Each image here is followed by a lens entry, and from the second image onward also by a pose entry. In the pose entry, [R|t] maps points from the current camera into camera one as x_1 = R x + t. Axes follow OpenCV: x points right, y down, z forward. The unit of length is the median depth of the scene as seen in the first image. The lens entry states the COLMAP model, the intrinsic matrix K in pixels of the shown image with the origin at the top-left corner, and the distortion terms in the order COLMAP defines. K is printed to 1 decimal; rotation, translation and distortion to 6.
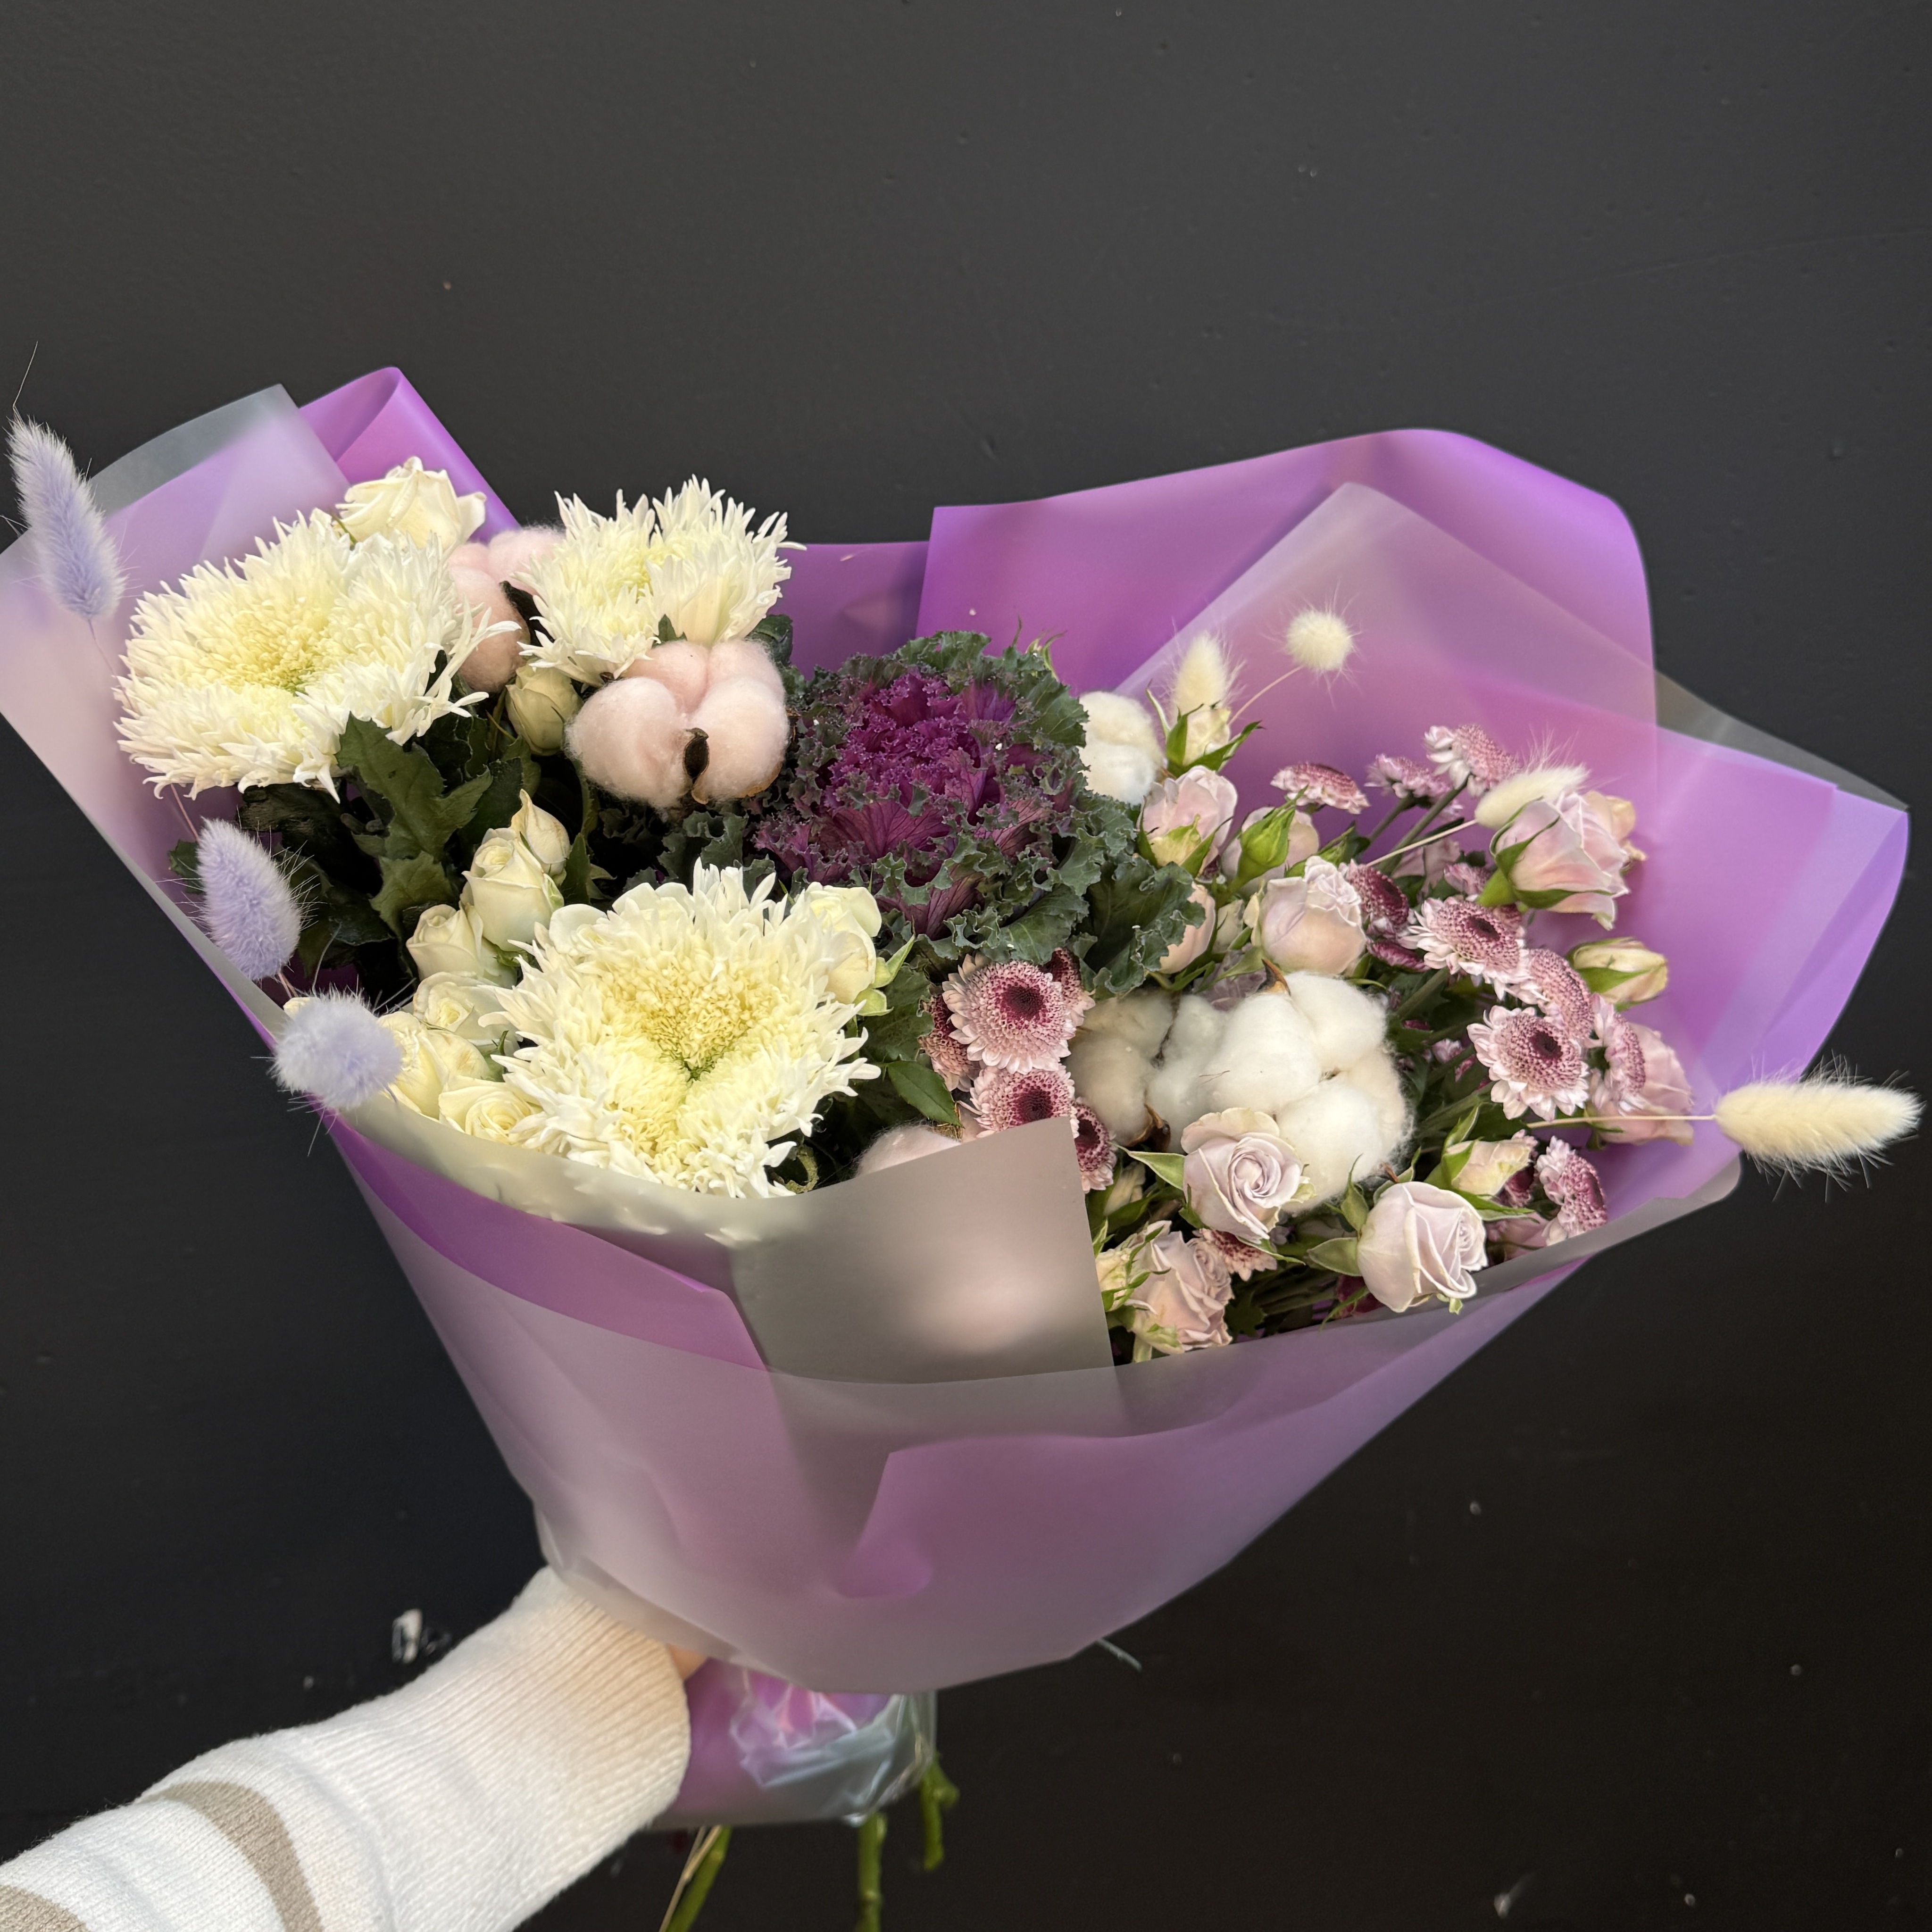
lens RADIAL K [[2169.5, 0, 962.0], [0, 2169.5, 976.8], [0, 0, 1]] dist [0.109475, 0.000000]
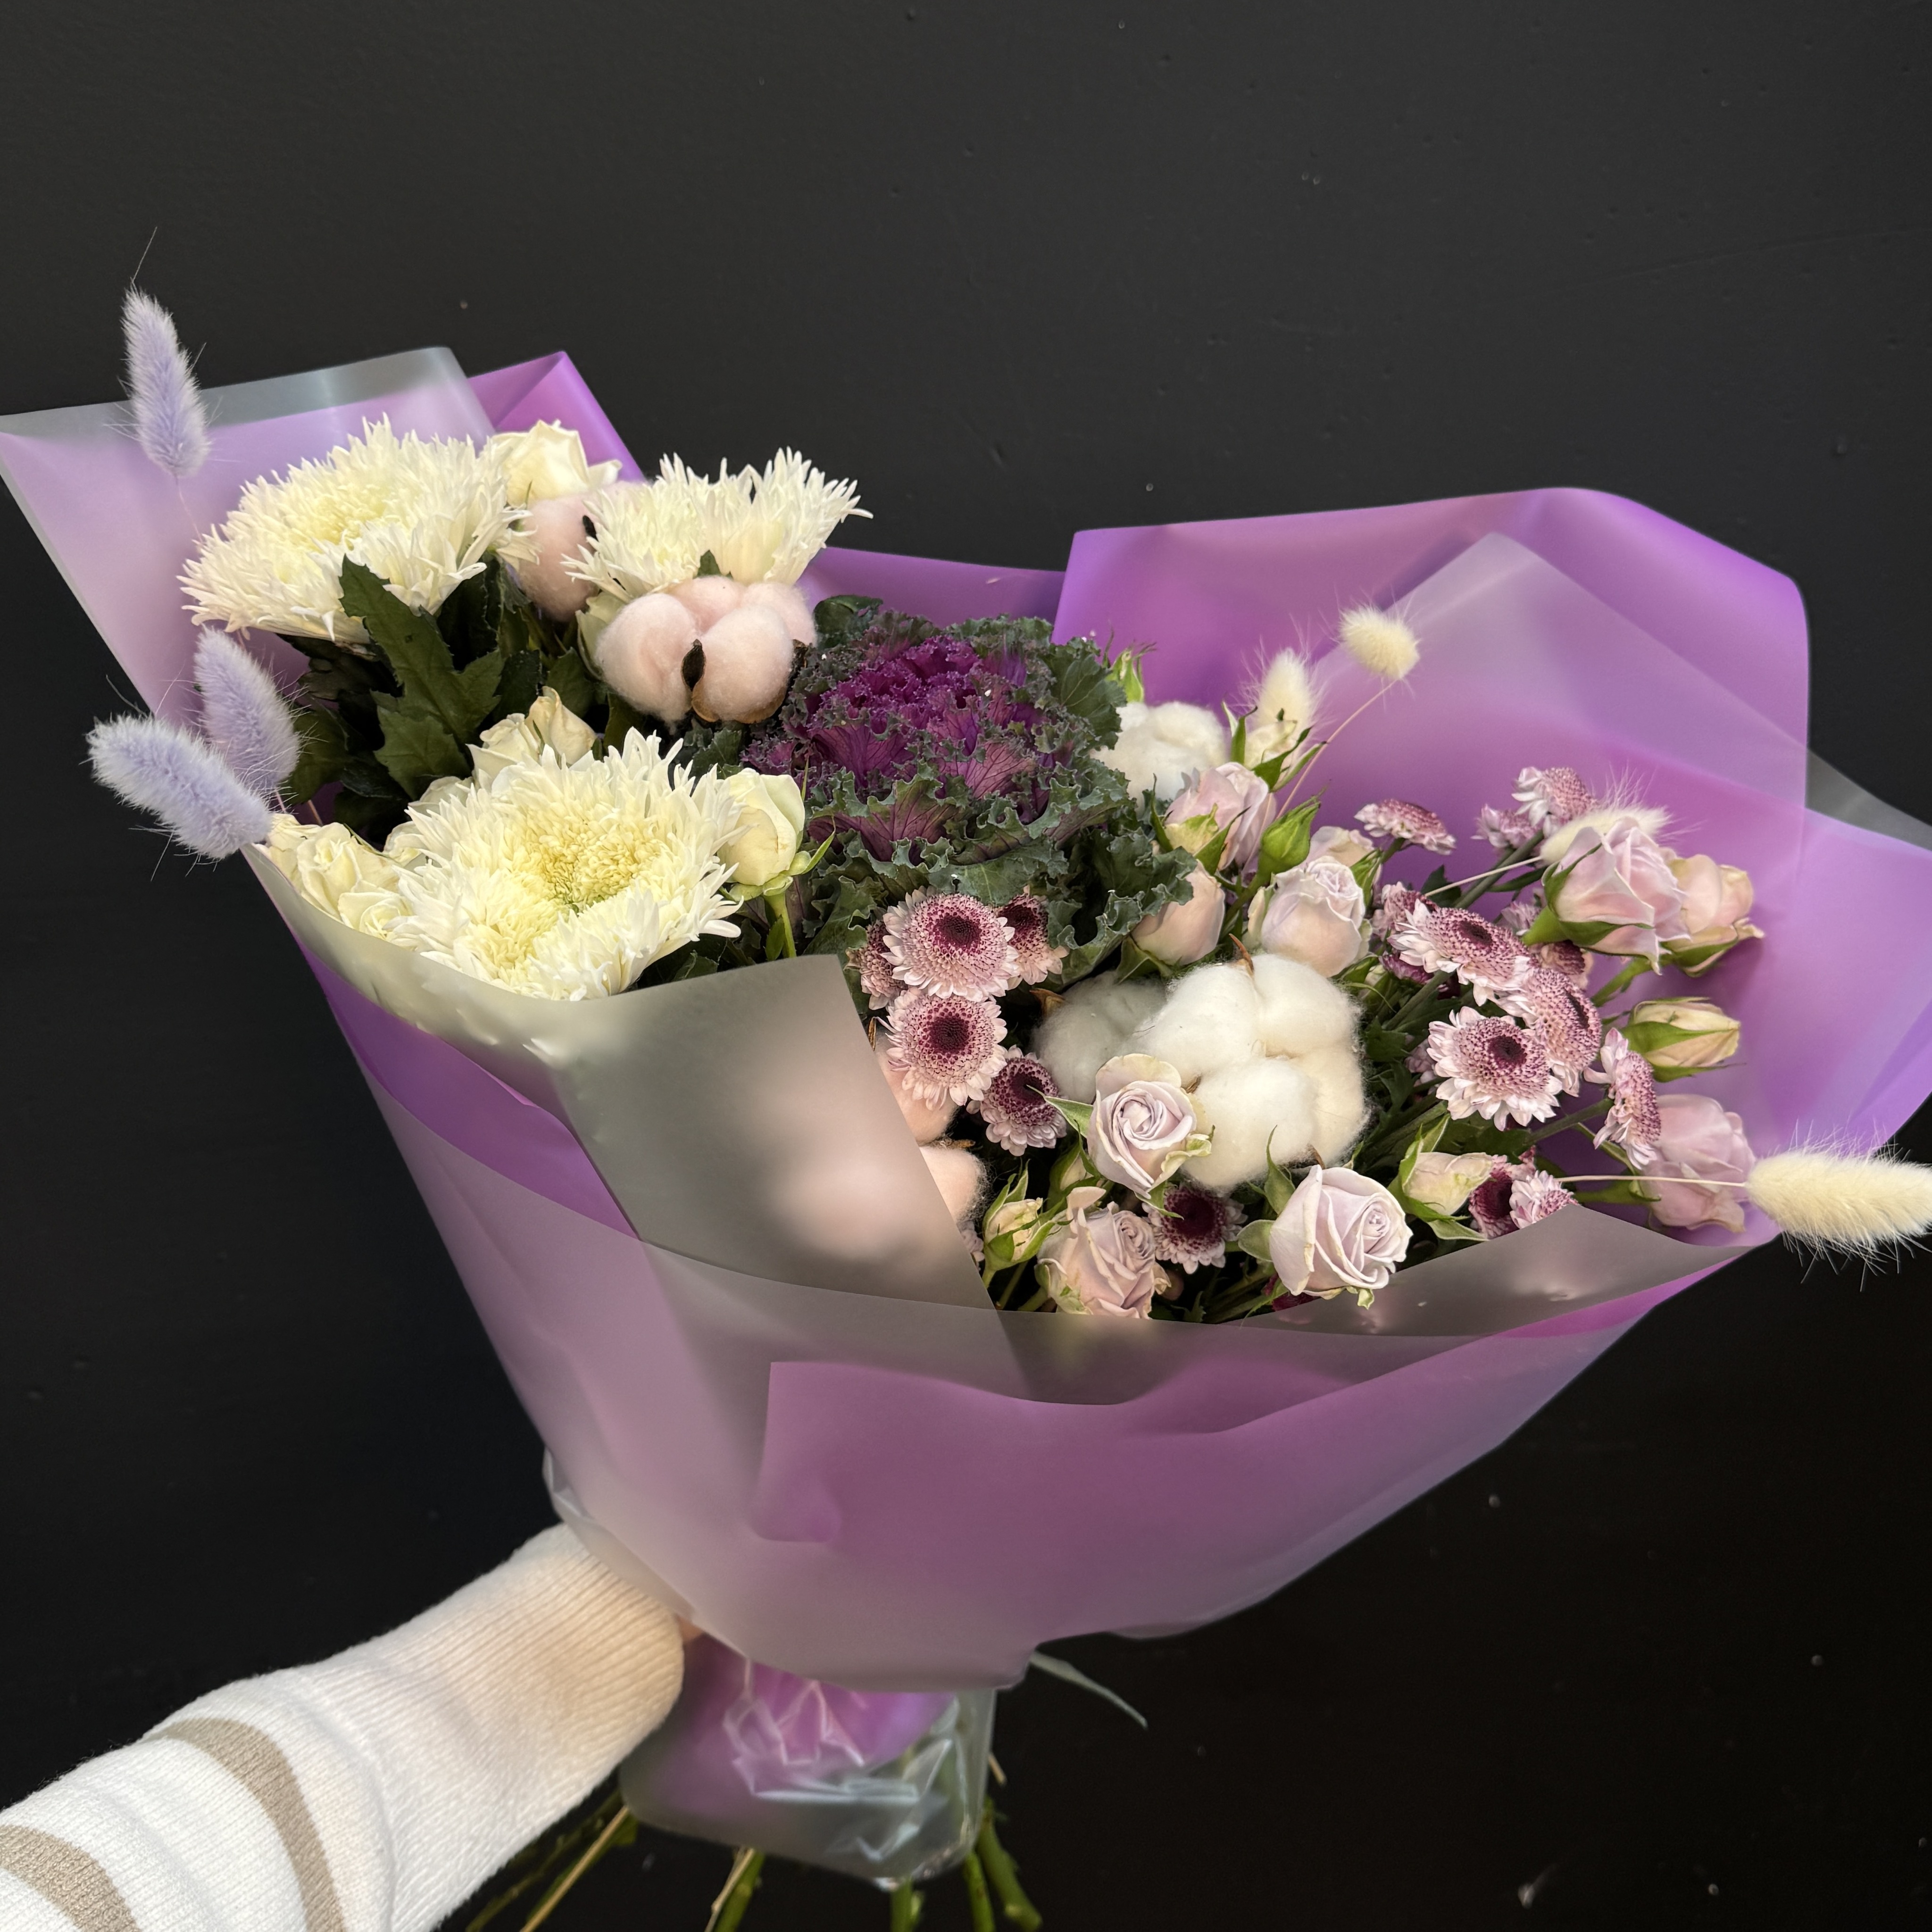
lens RADIAL K [[2169.5, 0, 950.5], [0, 2169.5, 968.4], [0, 0, 1]] dist [0.109475, 0.000000]
pose [[0.954149, 0.111129, -0.277940, 0.288492], [-0.148724, 0.981813, -0.118004, 0.139901], [0.259771, 0.153930, 0.953323, 0.039162]]
